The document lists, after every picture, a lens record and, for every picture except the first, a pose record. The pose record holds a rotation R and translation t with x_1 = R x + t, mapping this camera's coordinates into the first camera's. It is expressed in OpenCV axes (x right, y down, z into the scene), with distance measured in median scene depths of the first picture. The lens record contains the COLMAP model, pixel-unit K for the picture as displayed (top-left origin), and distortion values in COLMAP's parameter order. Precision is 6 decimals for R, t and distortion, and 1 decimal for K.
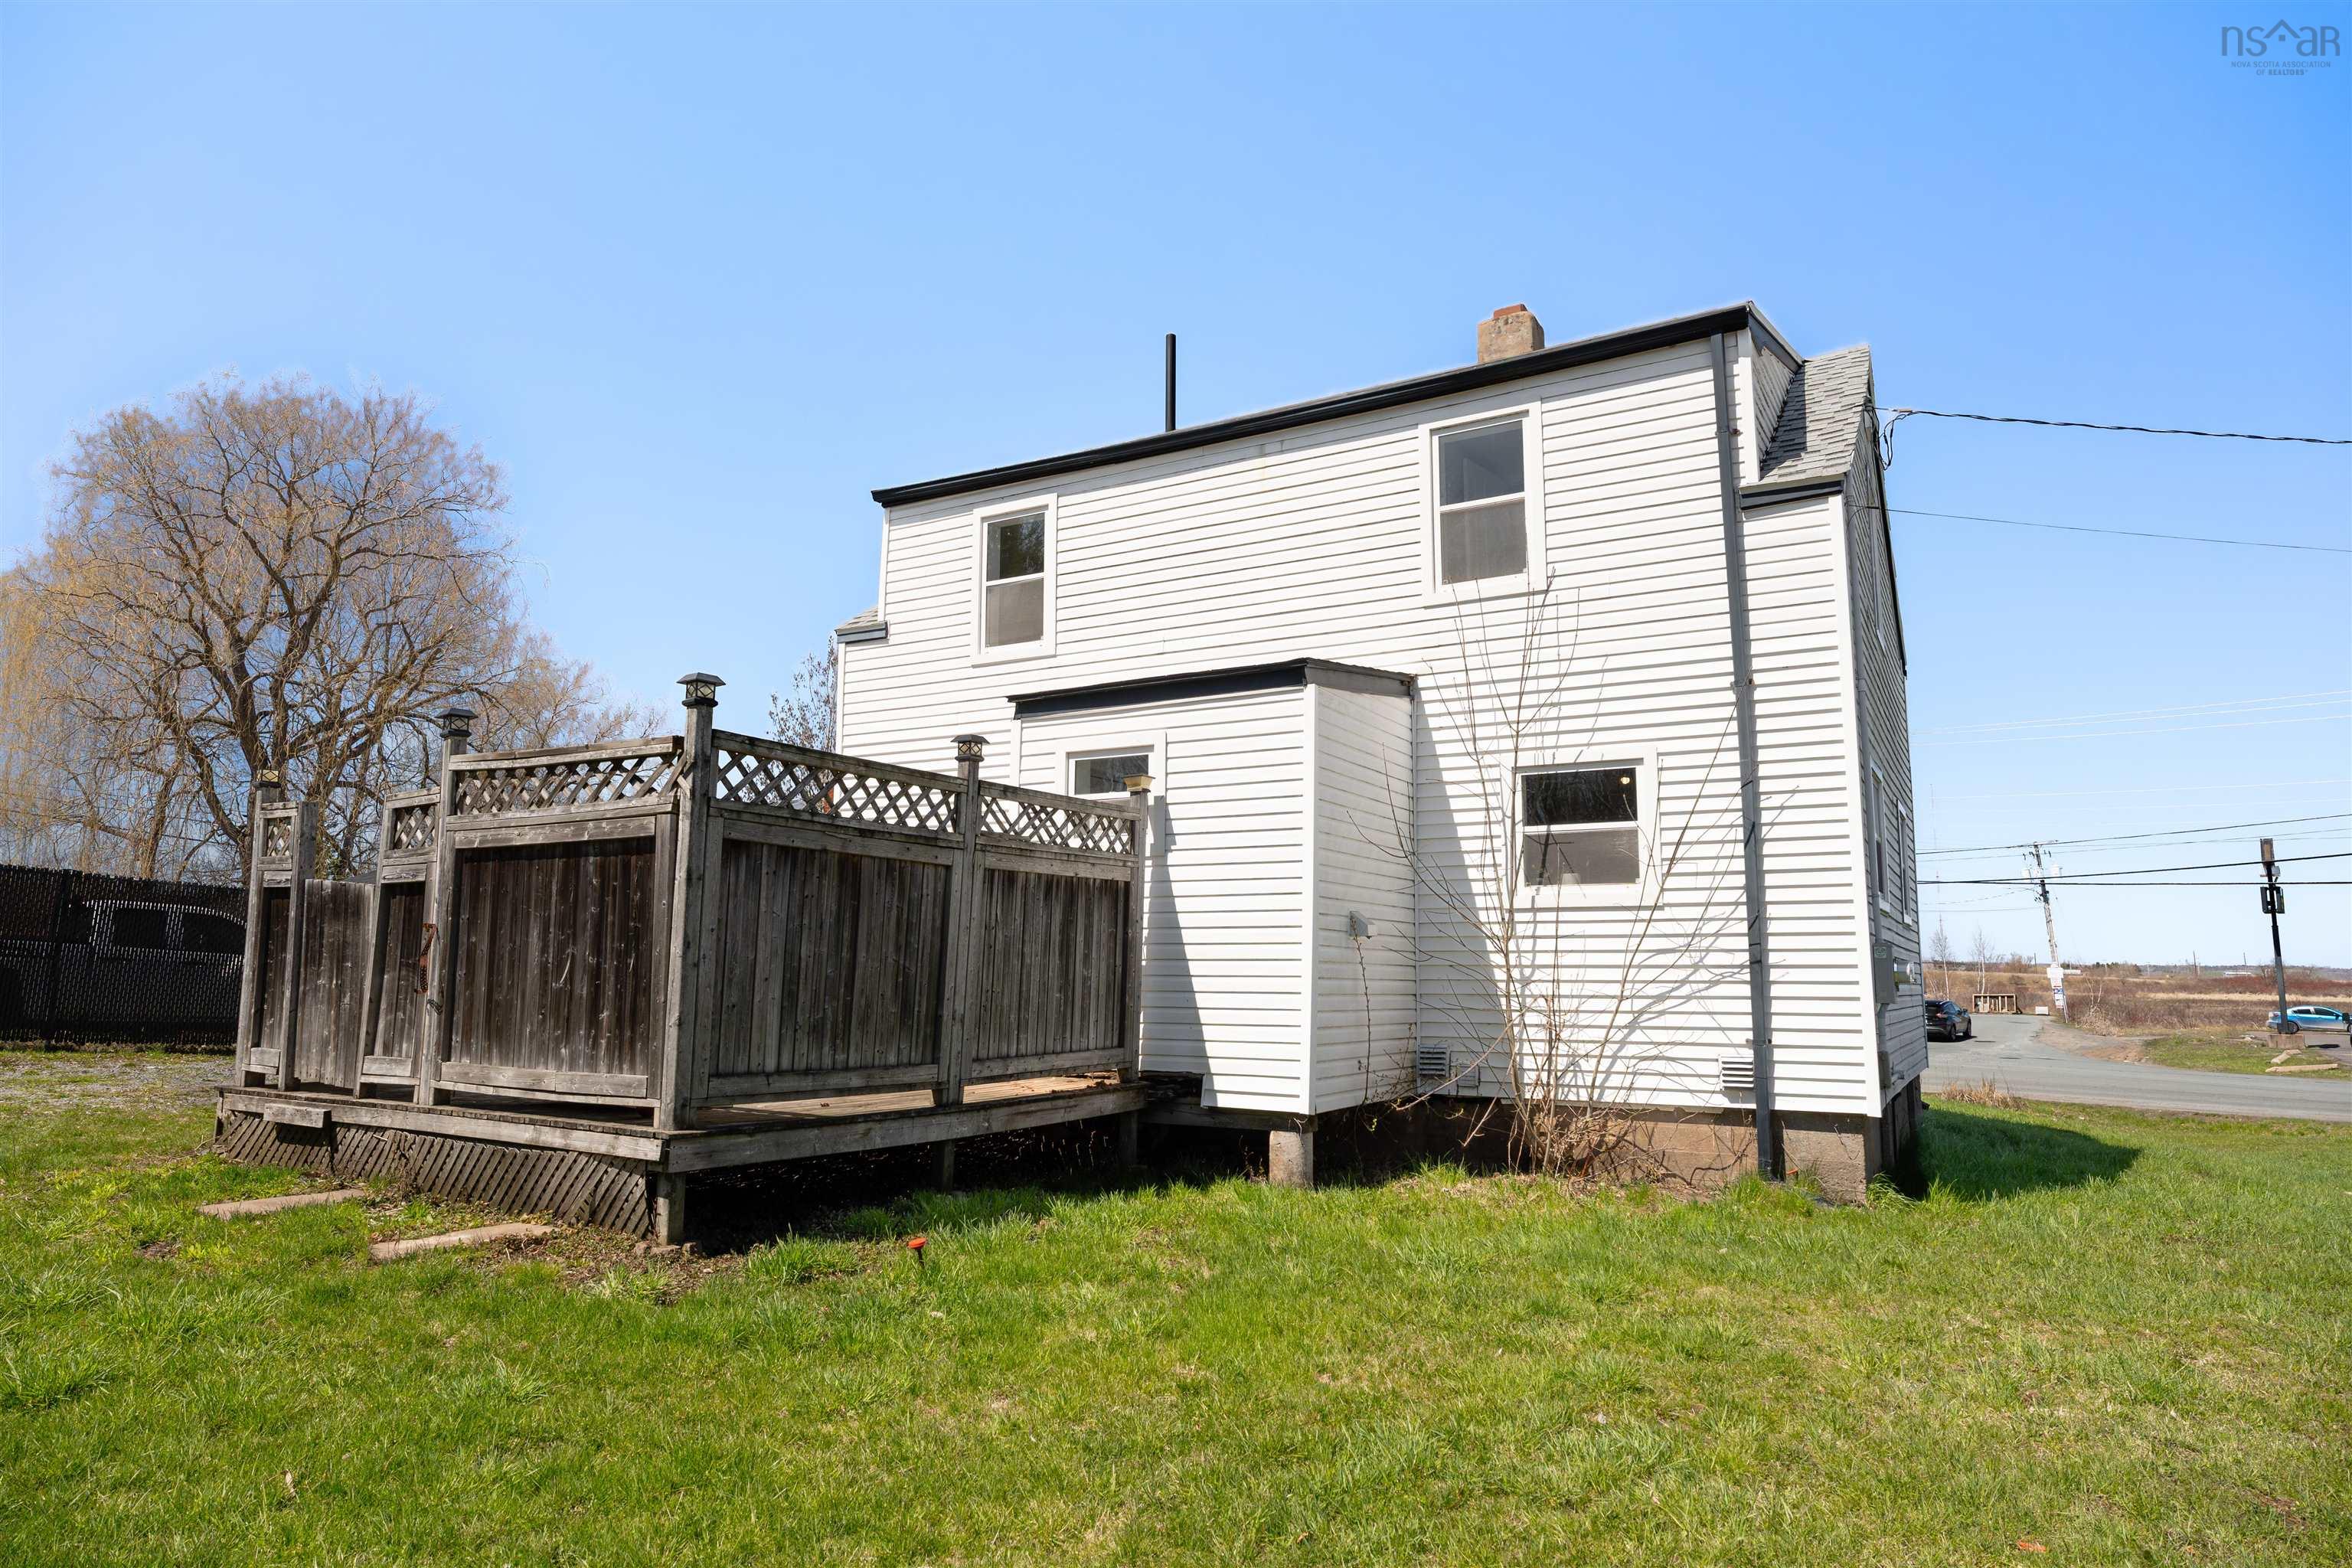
lens RADIAL K [[1374.1, 0, 1176.0], [0, 1374.1, 784.0], [0, 0, 1]] dist [0.000965, -0.000013]
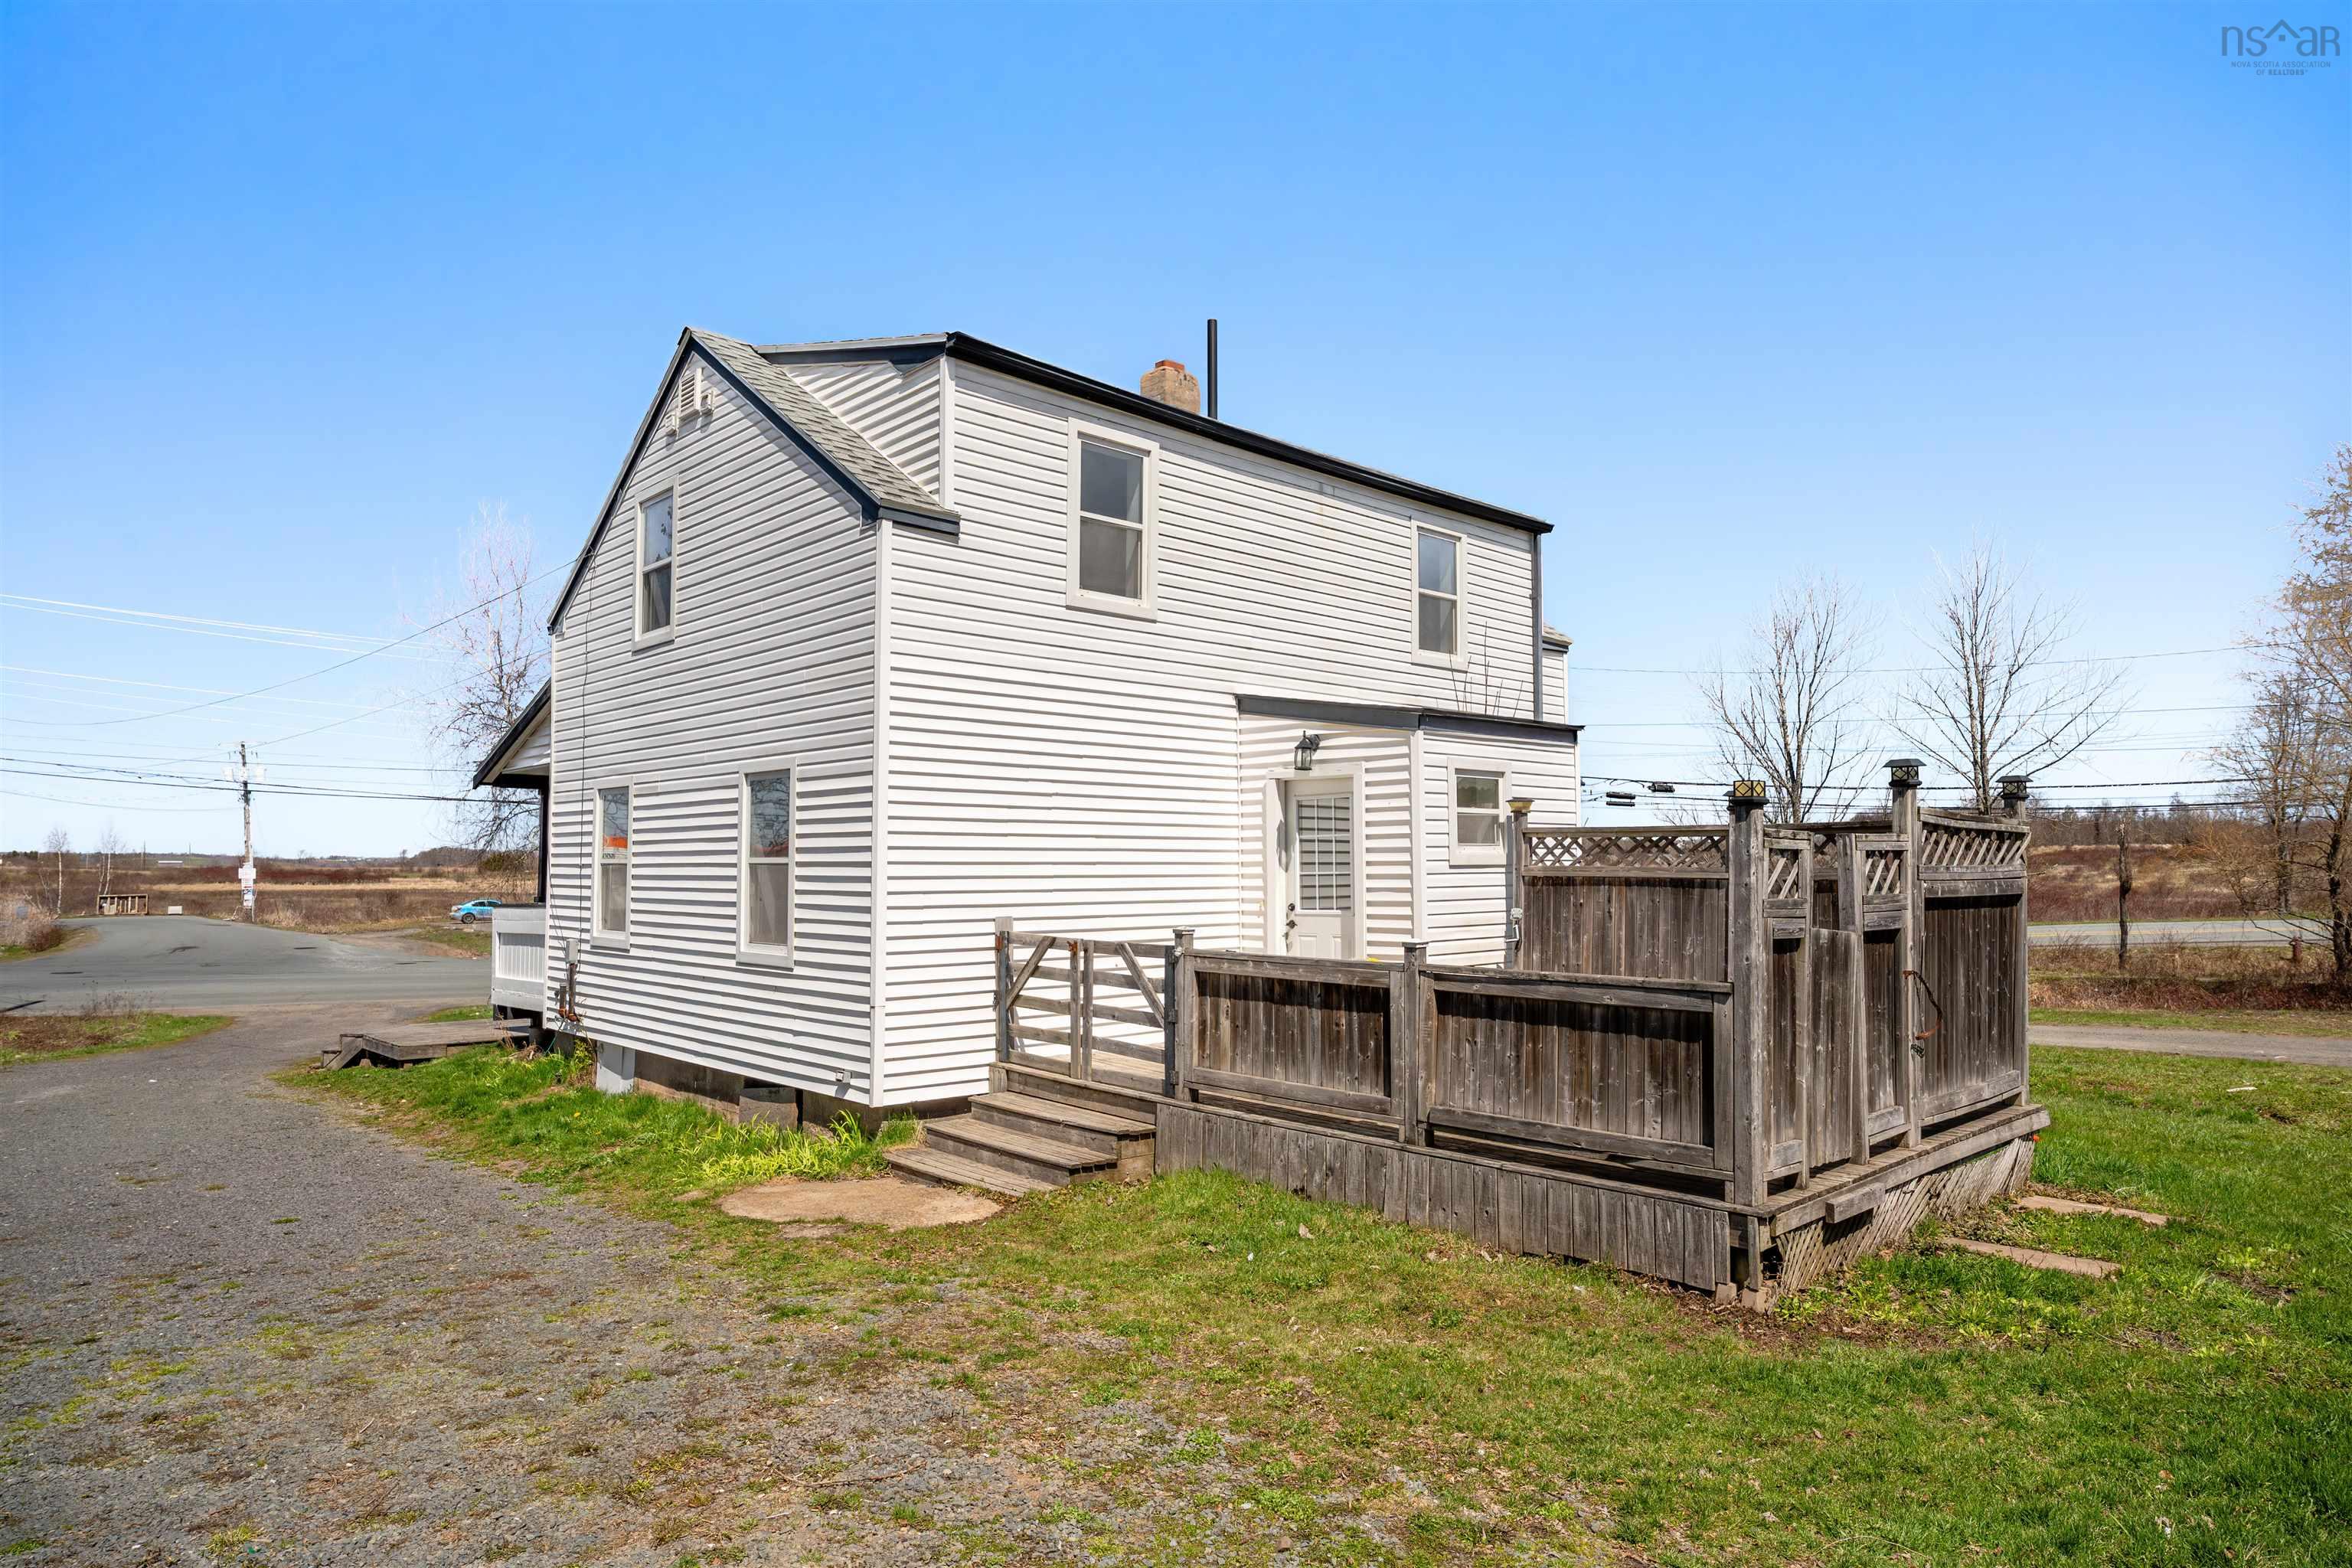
lens RADIAL K [[1350.6, 0, 1176.0], [0, 1350.6, 784.0], [0, 0, 1]] dist [-0.000565, -0.000054]
pose [[0.299267, 0.051772, 0.952764, -1.051040], [-0.125240, 0.992019, -0.014566, 0.030157], [-0.945914, -0.114965, 0.303363, 0.774016]]
